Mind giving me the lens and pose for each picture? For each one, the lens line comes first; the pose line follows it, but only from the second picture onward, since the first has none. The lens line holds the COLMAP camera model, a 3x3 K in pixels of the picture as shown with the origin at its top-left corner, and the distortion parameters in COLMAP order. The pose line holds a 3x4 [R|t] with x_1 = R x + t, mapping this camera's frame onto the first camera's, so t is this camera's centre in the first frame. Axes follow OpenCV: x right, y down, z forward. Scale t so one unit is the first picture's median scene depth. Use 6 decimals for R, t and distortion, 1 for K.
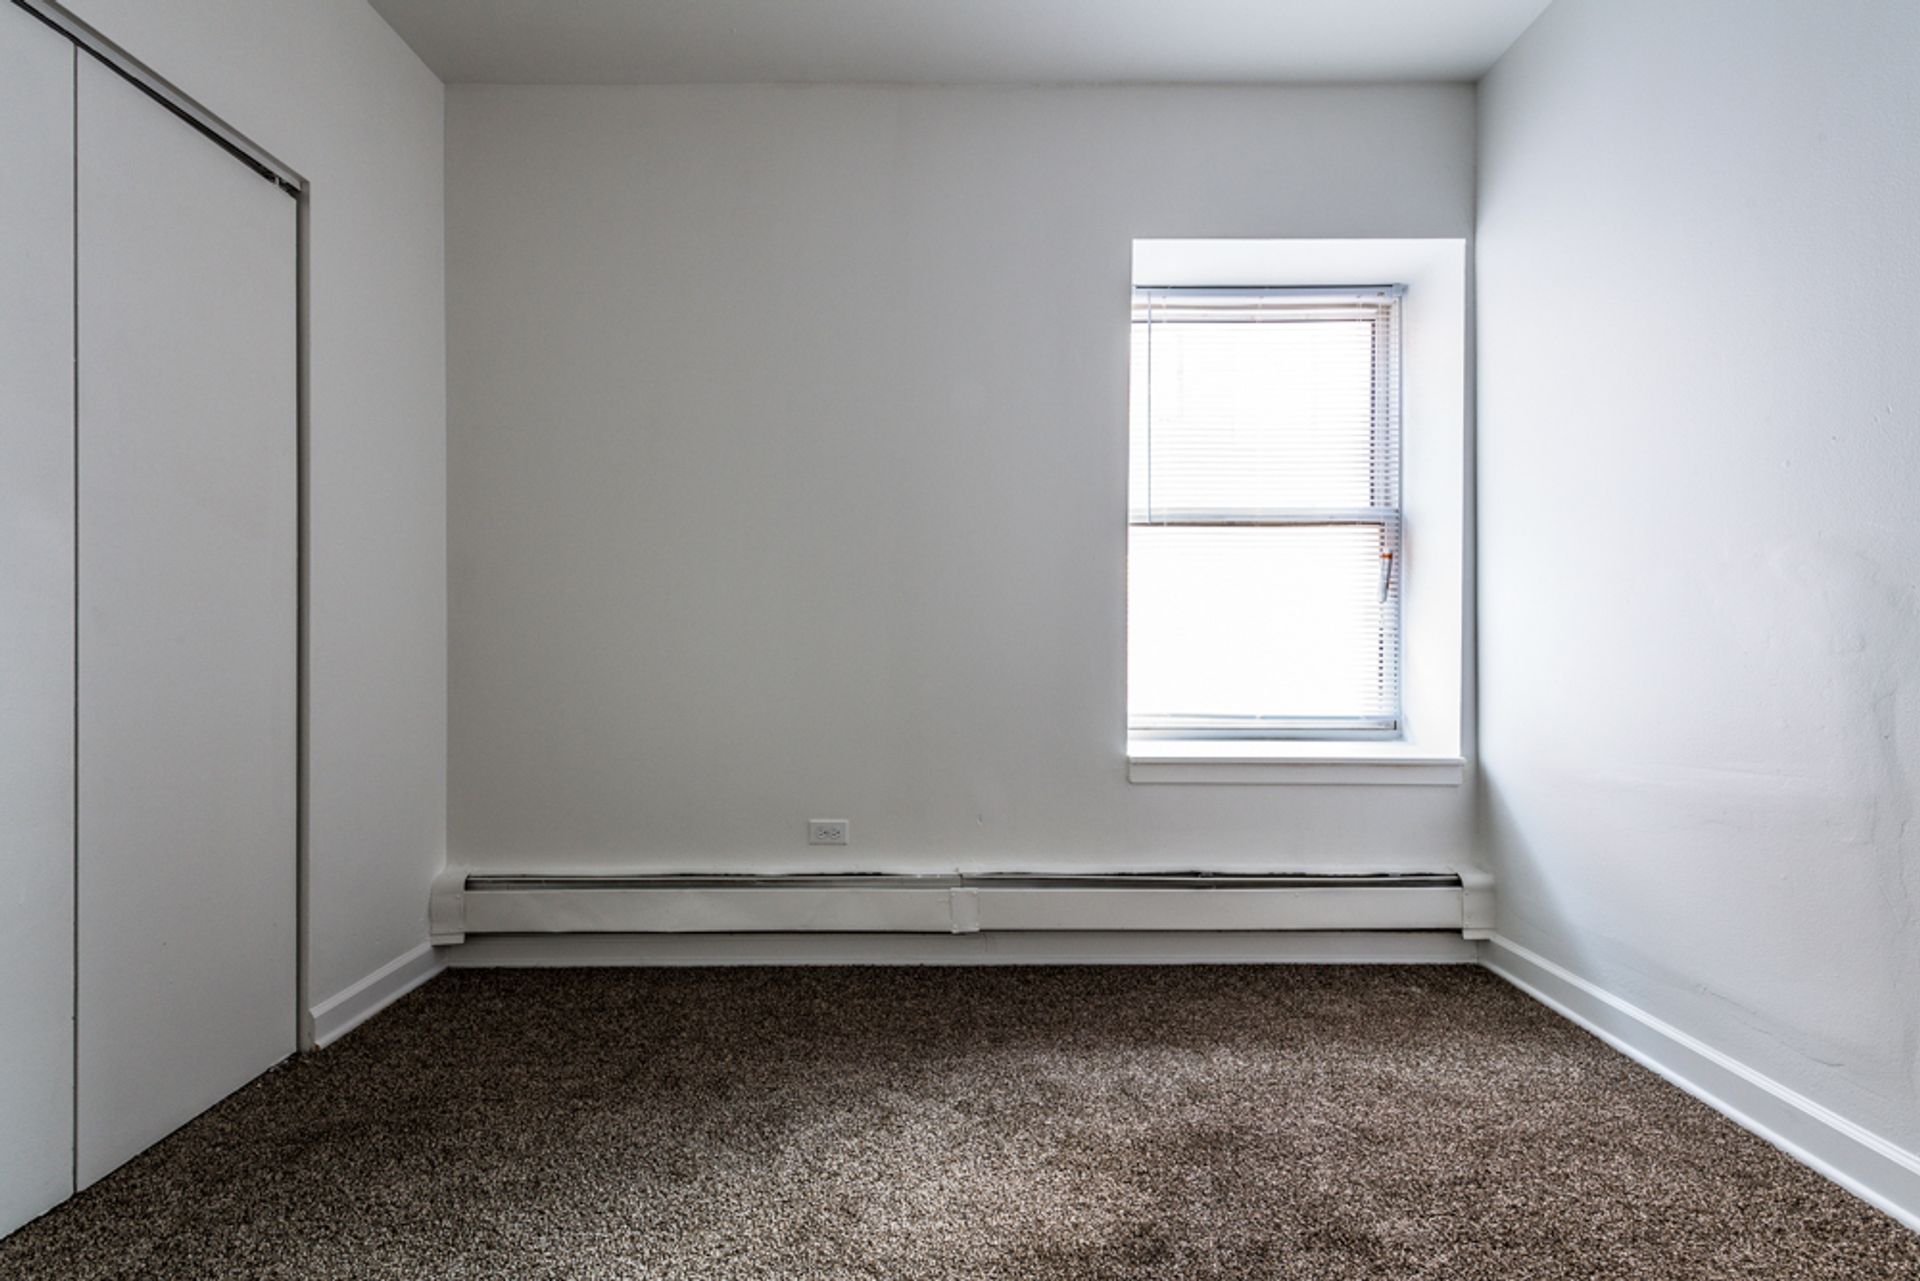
lens RADIAL K [[771.1, 0, 955.2], [0, 771.1, 649.6], [0, 0, 1]] dist [0.008561, -0.004788]
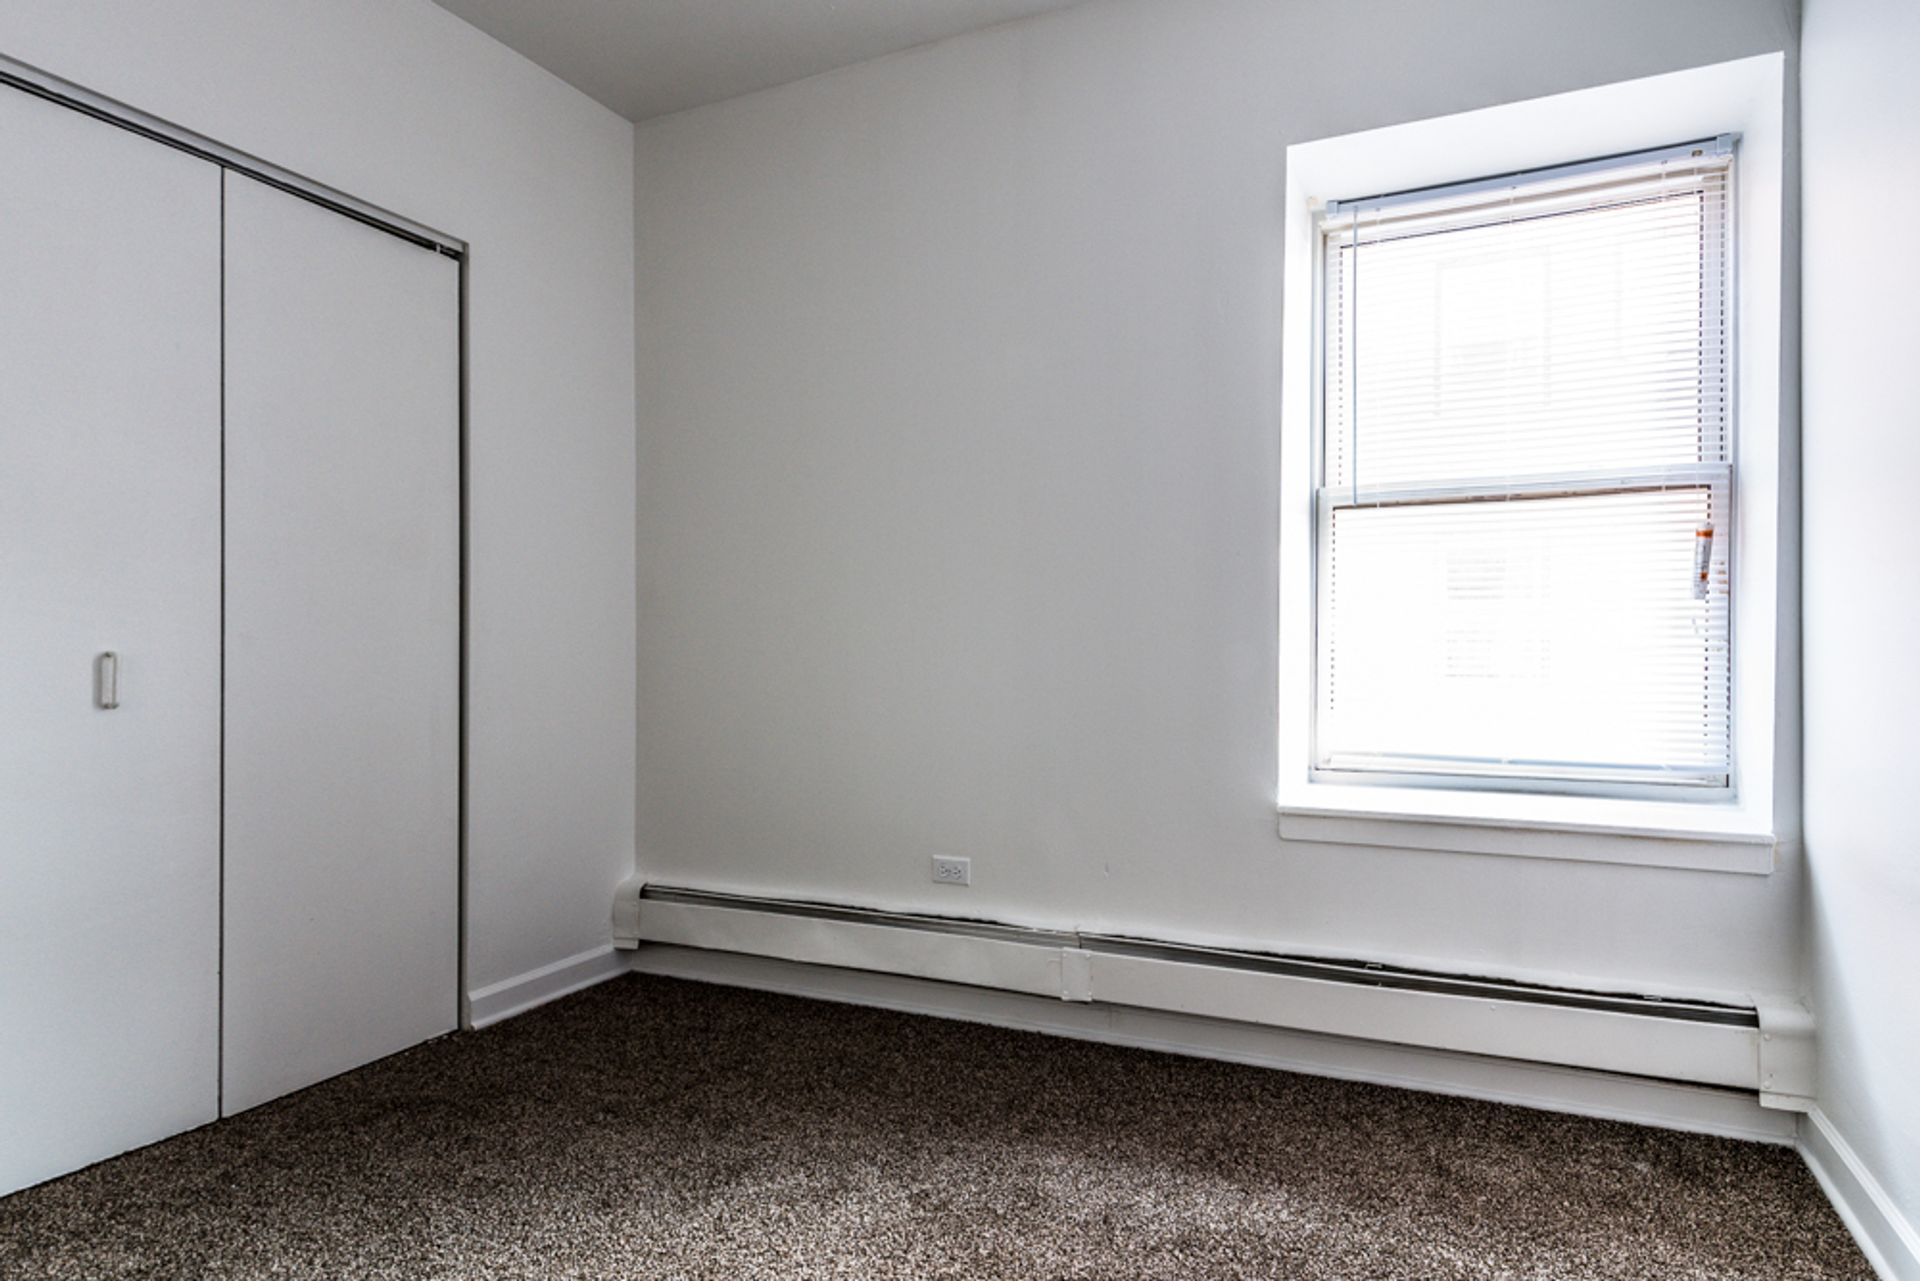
lens RADIAL K [[898.6, 0, 1166.4], [0, 898.6, 663.7], [0, 0, 1]] dist [0.001675, -0.000331]
pose [[0.942063, 0.002236, -0.335429, 0.433711], [-0.001577, 0.999996, 0.002237, -0.007525], [0.335433, -0.001578, 0.942063, 0.100471]]
